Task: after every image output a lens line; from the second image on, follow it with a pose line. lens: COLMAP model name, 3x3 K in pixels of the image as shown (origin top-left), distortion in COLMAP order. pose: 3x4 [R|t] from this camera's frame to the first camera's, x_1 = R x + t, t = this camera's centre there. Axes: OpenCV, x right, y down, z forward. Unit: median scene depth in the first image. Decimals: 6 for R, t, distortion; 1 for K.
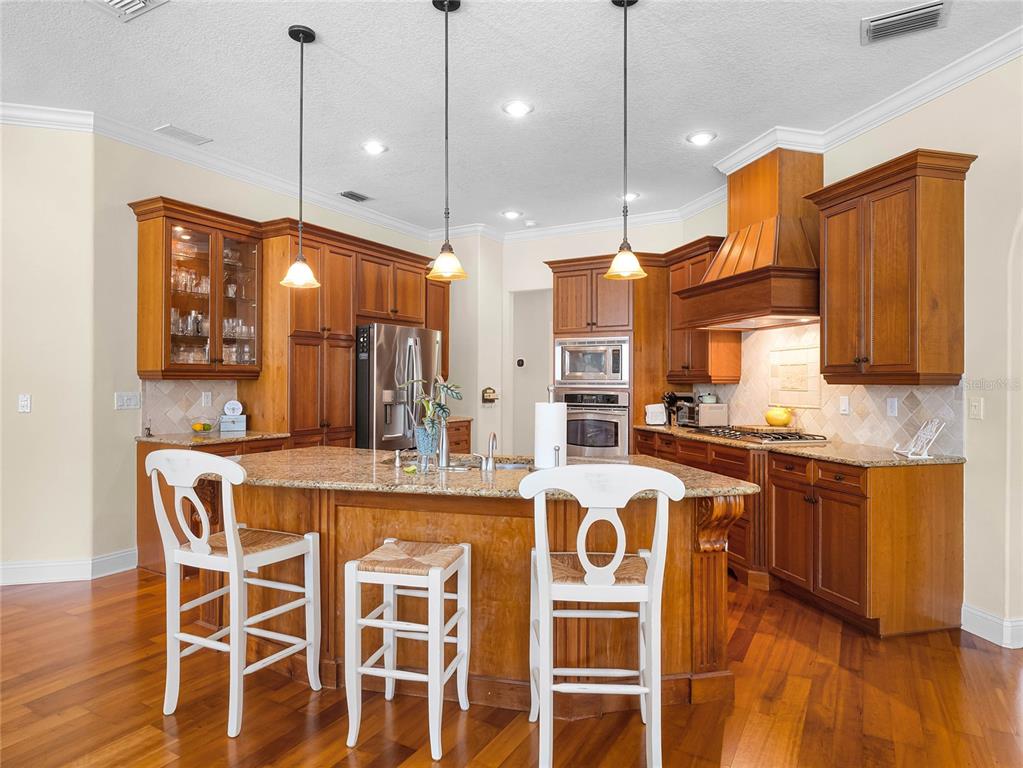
lens RADIAL K [[627.3, 0, 511.5], [0, 627.3, 384.0], [0, 0, 1]] dist [0.000778, 0.000208]
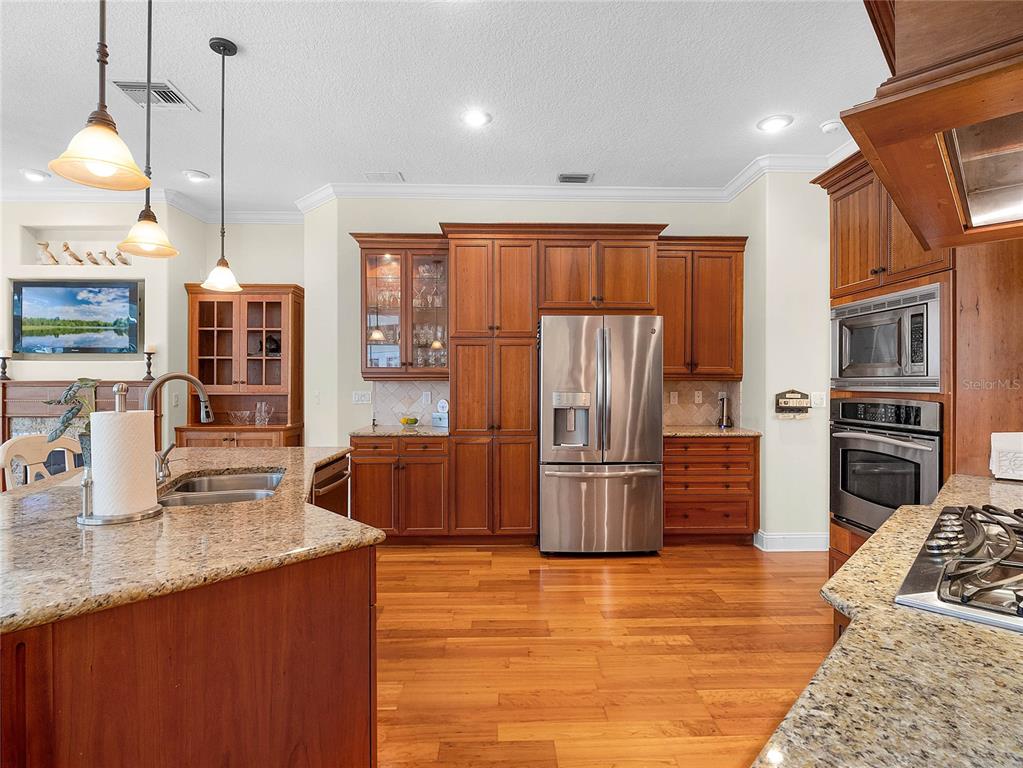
lens RADIAL K [[533.2, 0, 511.5], [0, 533.2, 384.0], [0, 0, 1]] dist [-0.003711, -0.001250]
pose [[0.512714, -0.002047, -0.858557, 0.362887], [-0.001613, 0.999993, -0.003347, 0.001487], [0.858558, 0.003101, 0.512707, 0.523445]]
